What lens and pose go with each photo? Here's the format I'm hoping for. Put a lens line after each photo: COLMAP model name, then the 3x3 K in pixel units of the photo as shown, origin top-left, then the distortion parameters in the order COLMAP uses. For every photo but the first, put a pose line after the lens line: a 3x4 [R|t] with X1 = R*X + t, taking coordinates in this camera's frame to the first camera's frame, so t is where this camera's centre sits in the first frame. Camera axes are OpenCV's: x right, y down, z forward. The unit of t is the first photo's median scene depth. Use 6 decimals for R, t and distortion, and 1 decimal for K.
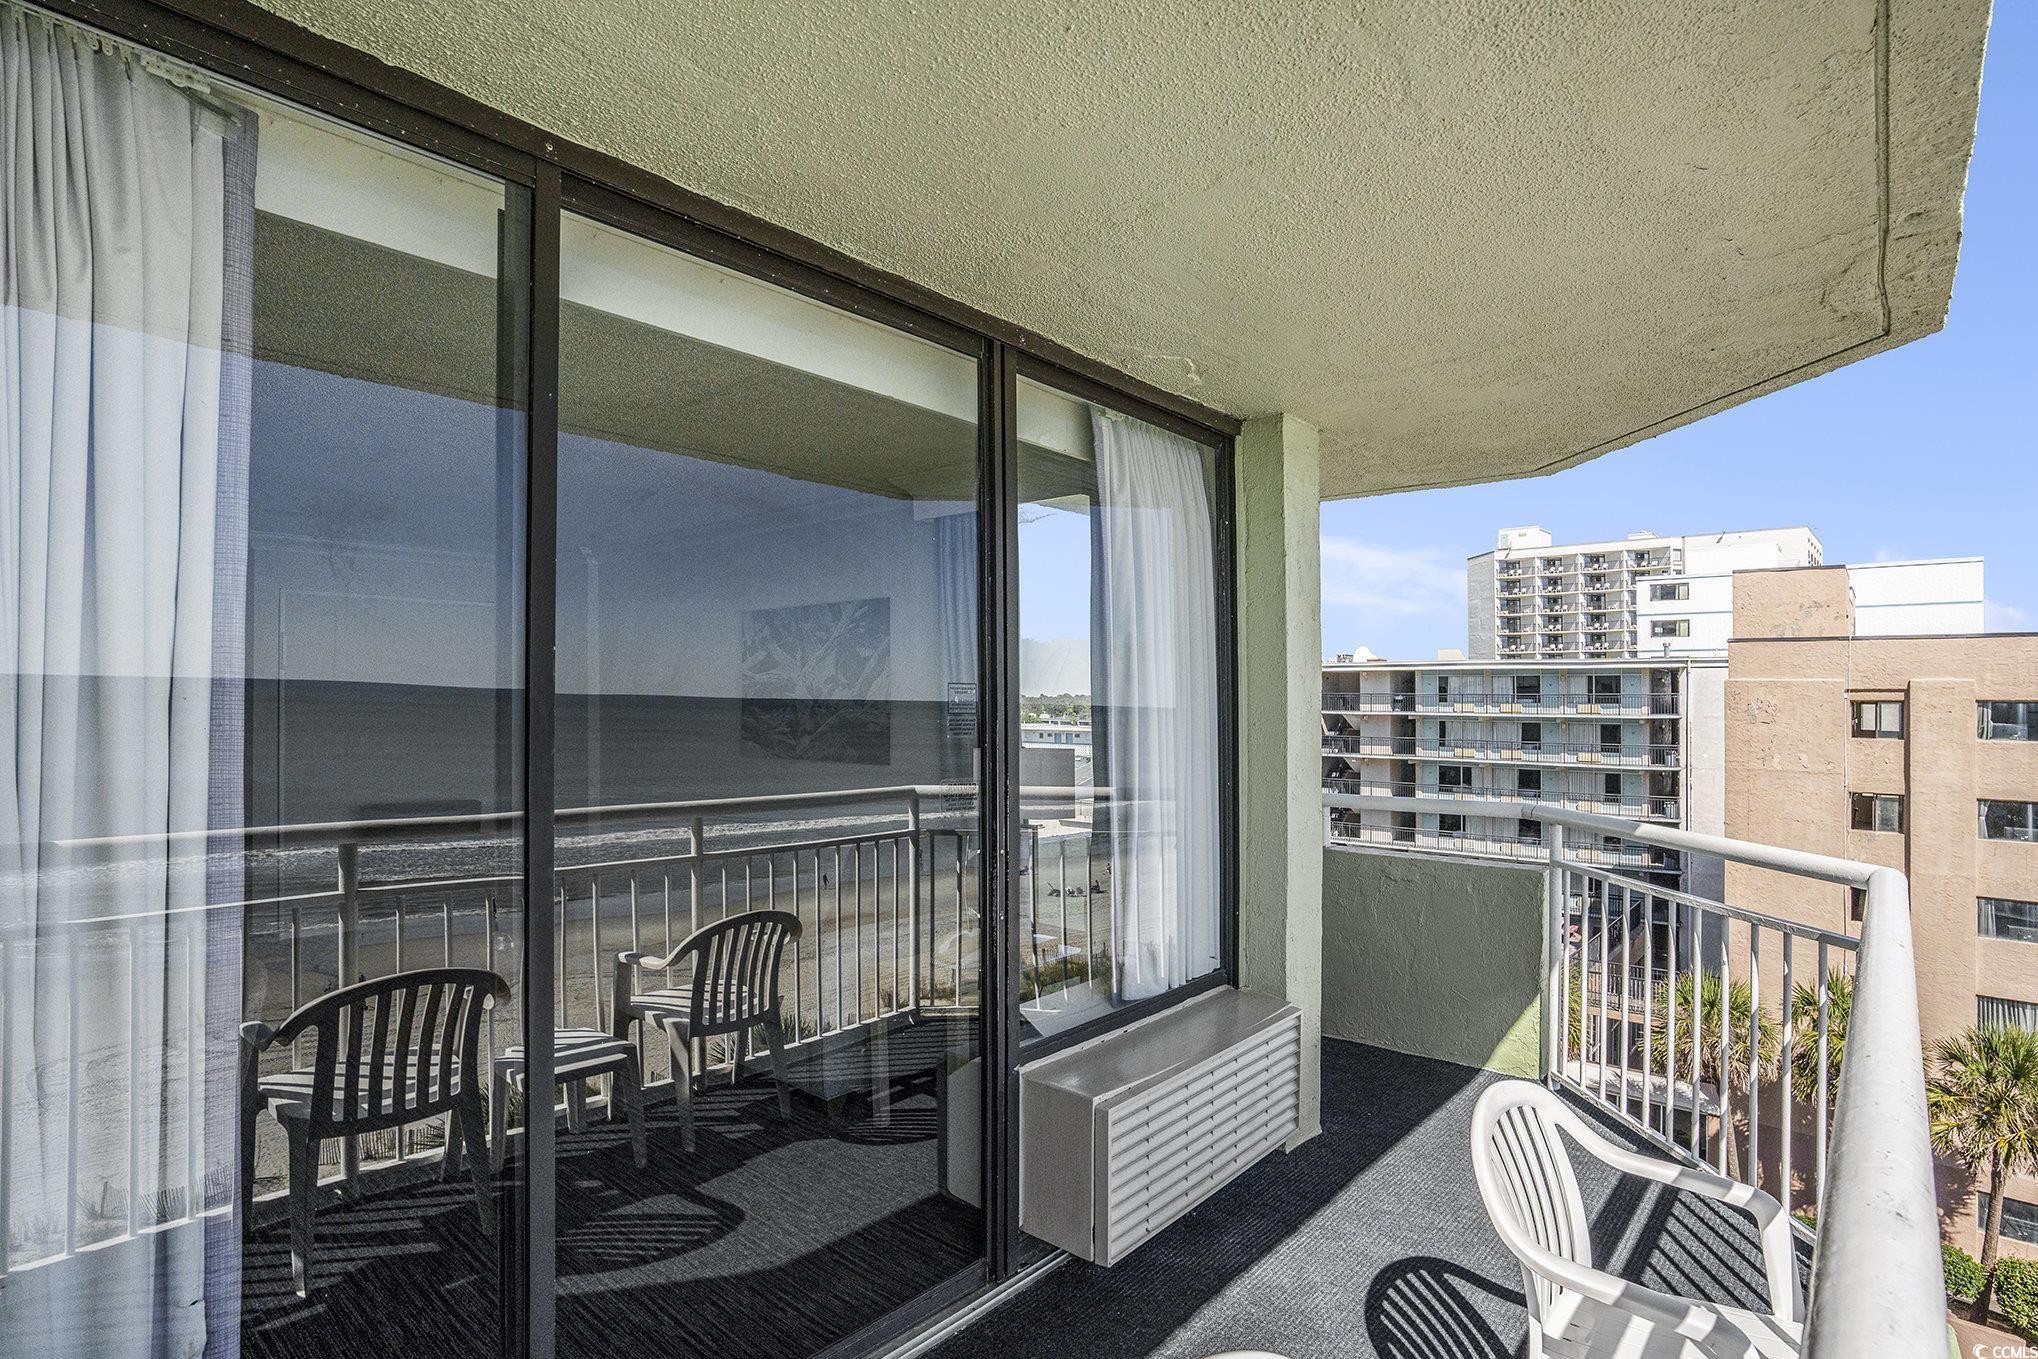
lens RADIAL K [[1005.2, 0, 1046.7], [0, 1005.2, 707.6], [0, 0, 1]] dist [0.000715, 0.000088]
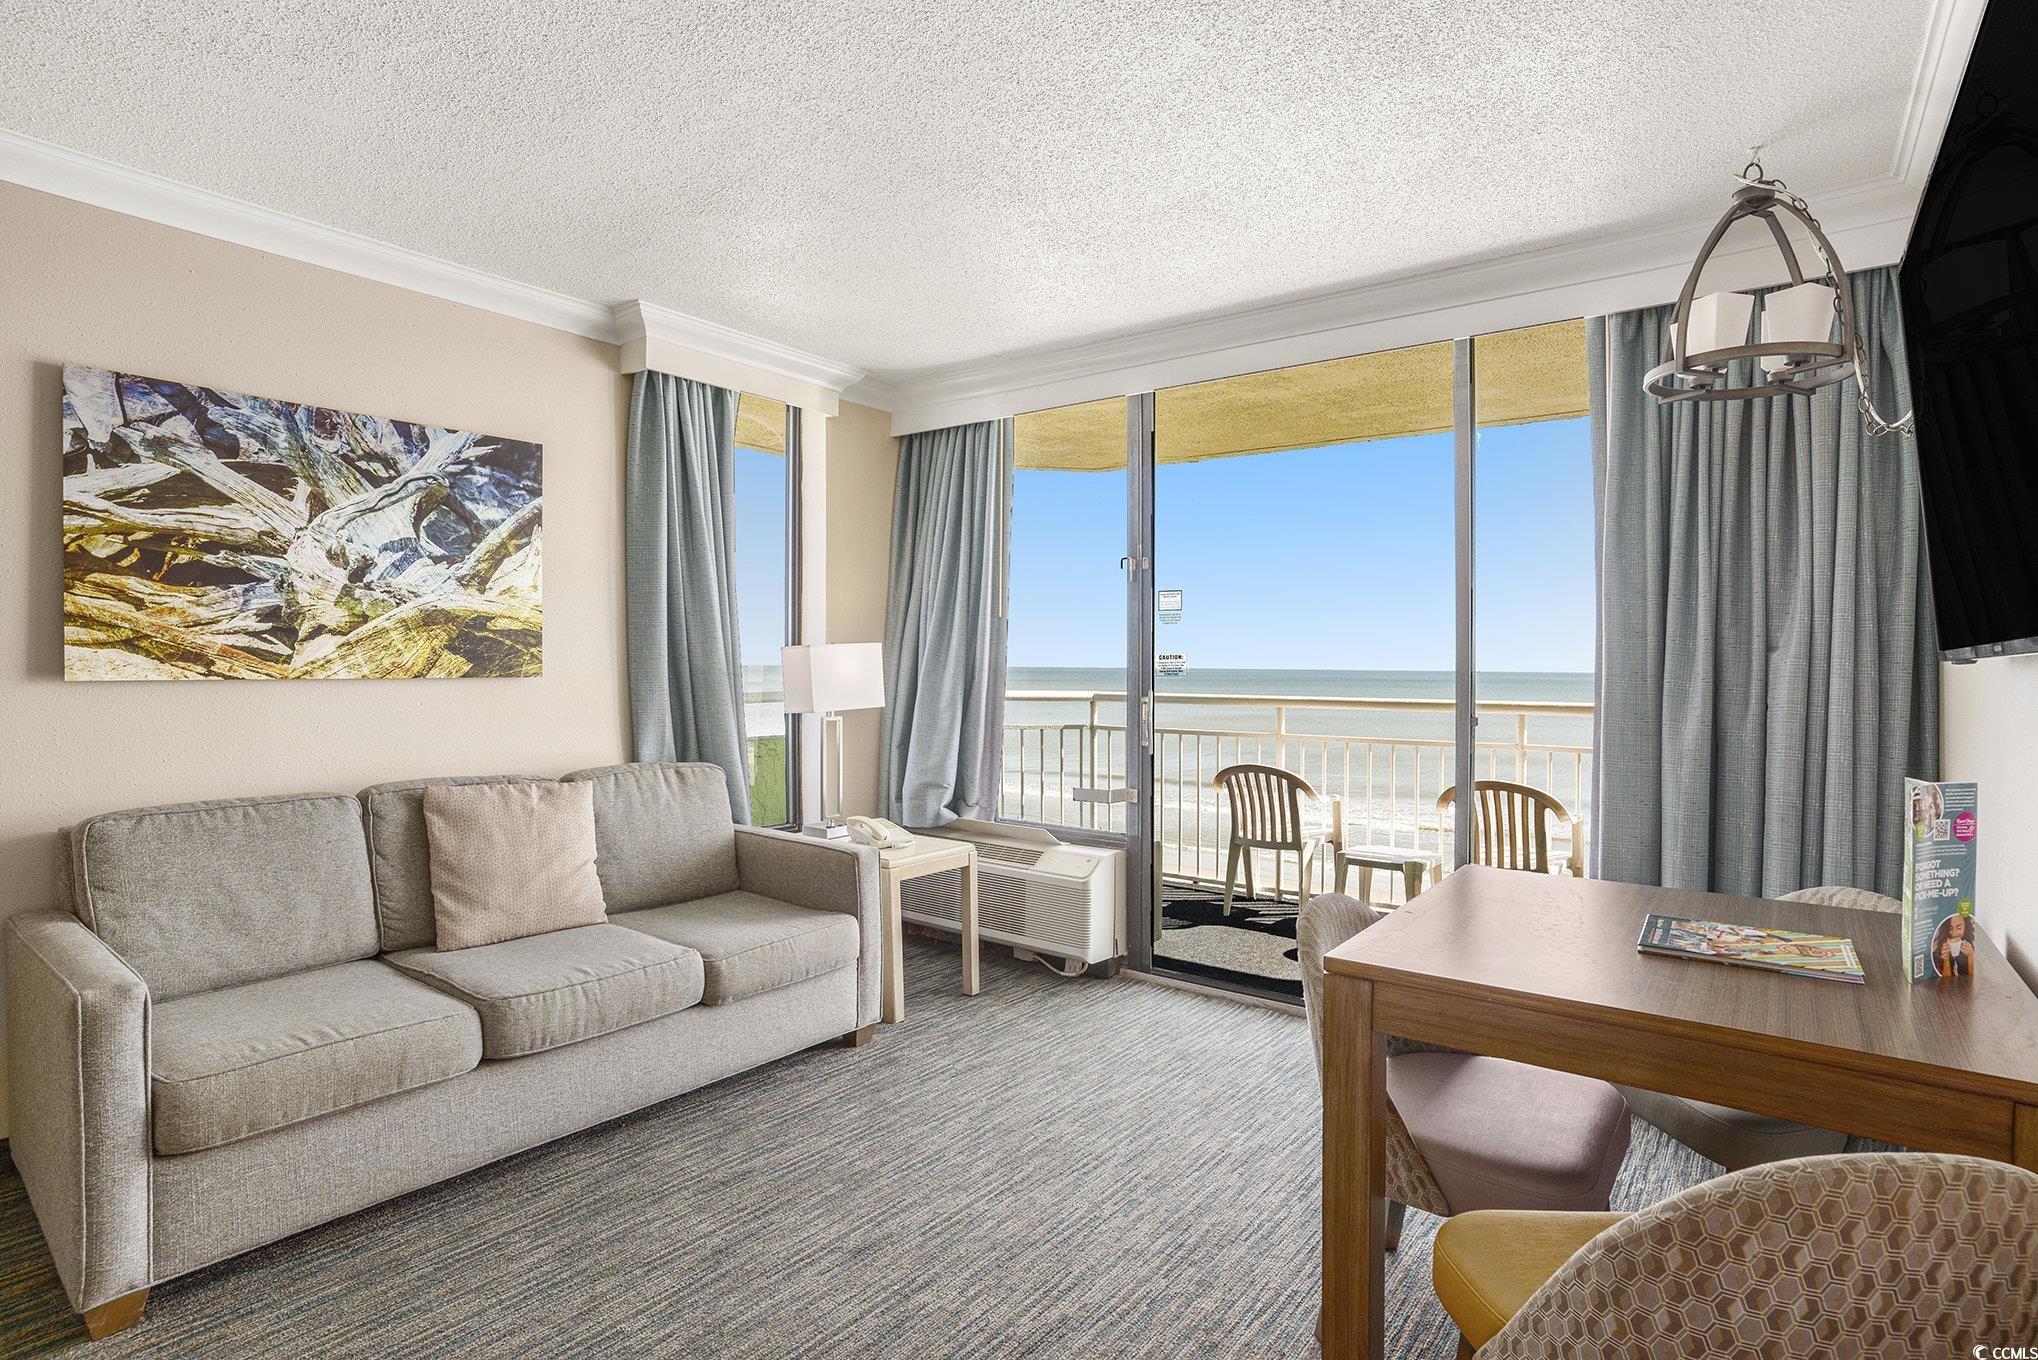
lens RADIAL K [[1016.0, 0, 1013.0], [0, 1016.0, 679.4], [0, 0, 1]] dist [-0.077013, 0.035644]
pose [[-0.049741, -0.021314, 0.998535, -0.796115], [-0.004656, 0.999766, 0.021108, 0.037321], [-0.998751, -0.003599, -0.049829, 0.627187]]
